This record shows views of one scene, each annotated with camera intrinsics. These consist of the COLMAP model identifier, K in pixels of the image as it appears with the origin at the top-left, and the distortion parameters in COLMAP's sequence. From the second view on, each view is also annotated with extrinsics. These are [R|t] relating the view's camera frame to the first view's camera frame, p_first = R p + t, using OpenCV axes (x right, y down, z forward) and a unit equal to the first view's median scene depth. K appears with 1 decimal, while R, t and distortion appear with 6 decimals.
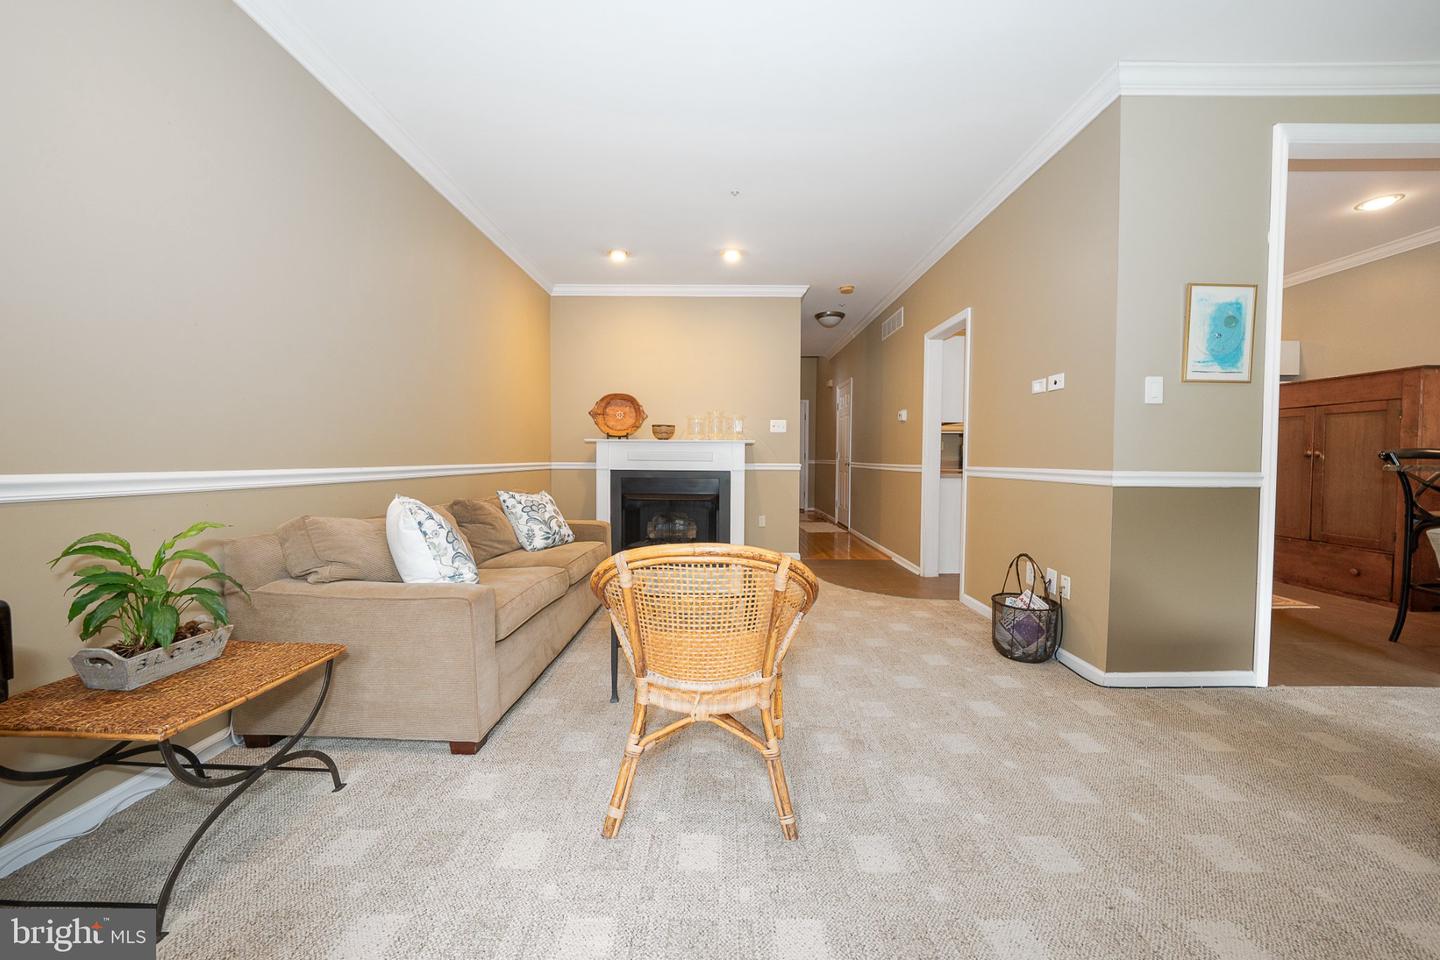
lens RADIAL K [[530.9, 0, 721.1], [0, 530.9, 475.3], [0, 0, 1]] dist [-0.000735, -0.000052]
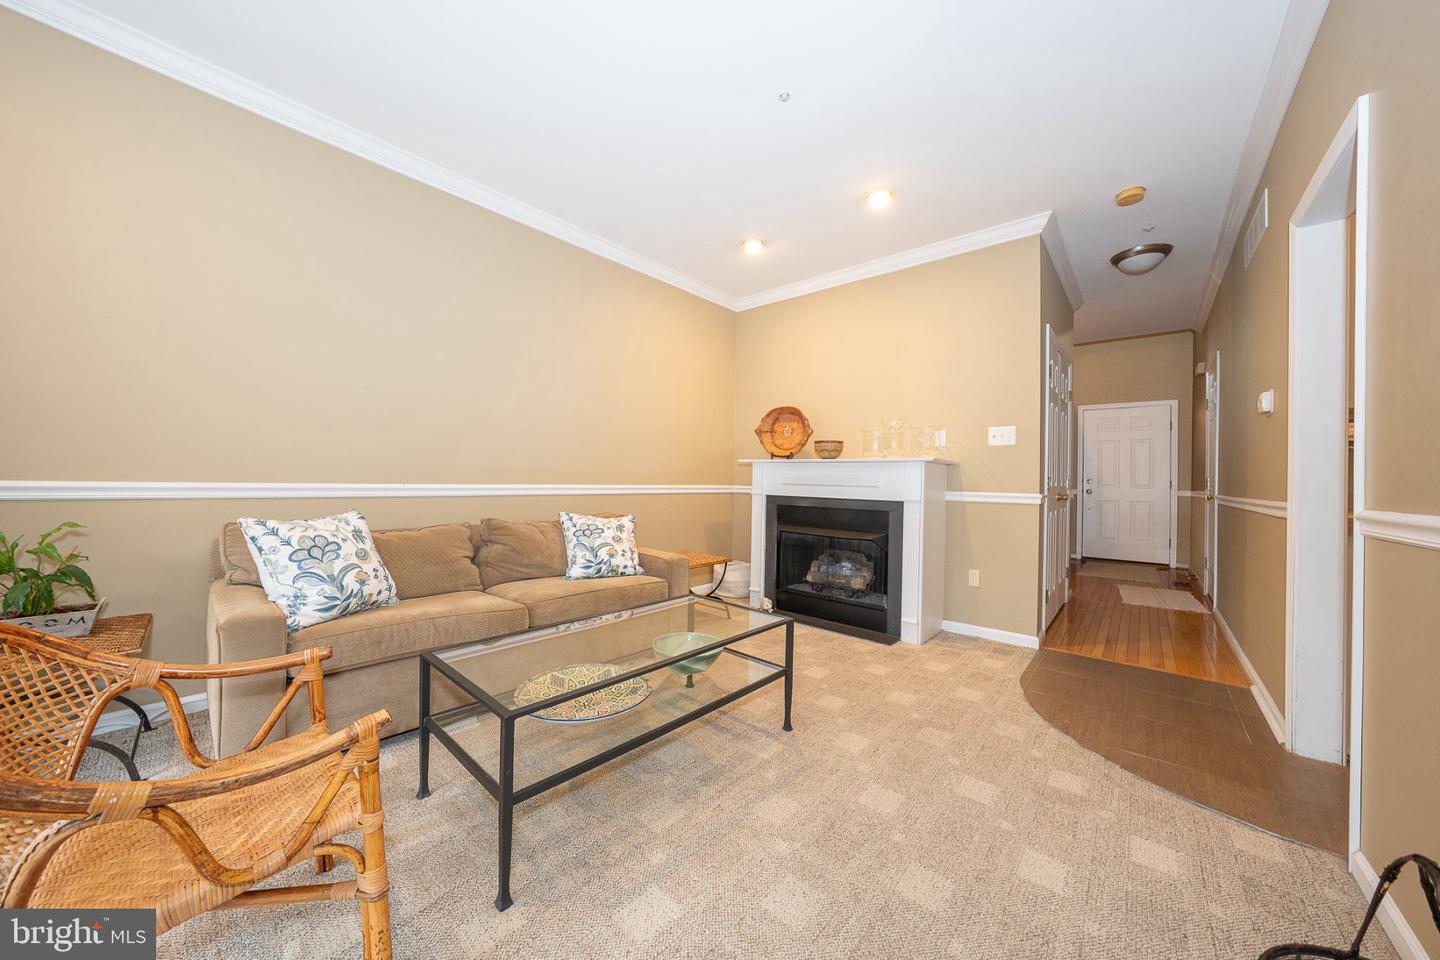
lens RADIAL K [[496.8, 0, 719.8], [0, 496.8, 477.1], [0, 0, 1]] dist [-0.025470, 0.004916]
pose [[0.752857, 0.004090, -0.658171, 0.258348], [-0.035535, 0.998775, -0.034440, -0.008759], [0.657224, 0.049317, 0.752080, 0.331191]]
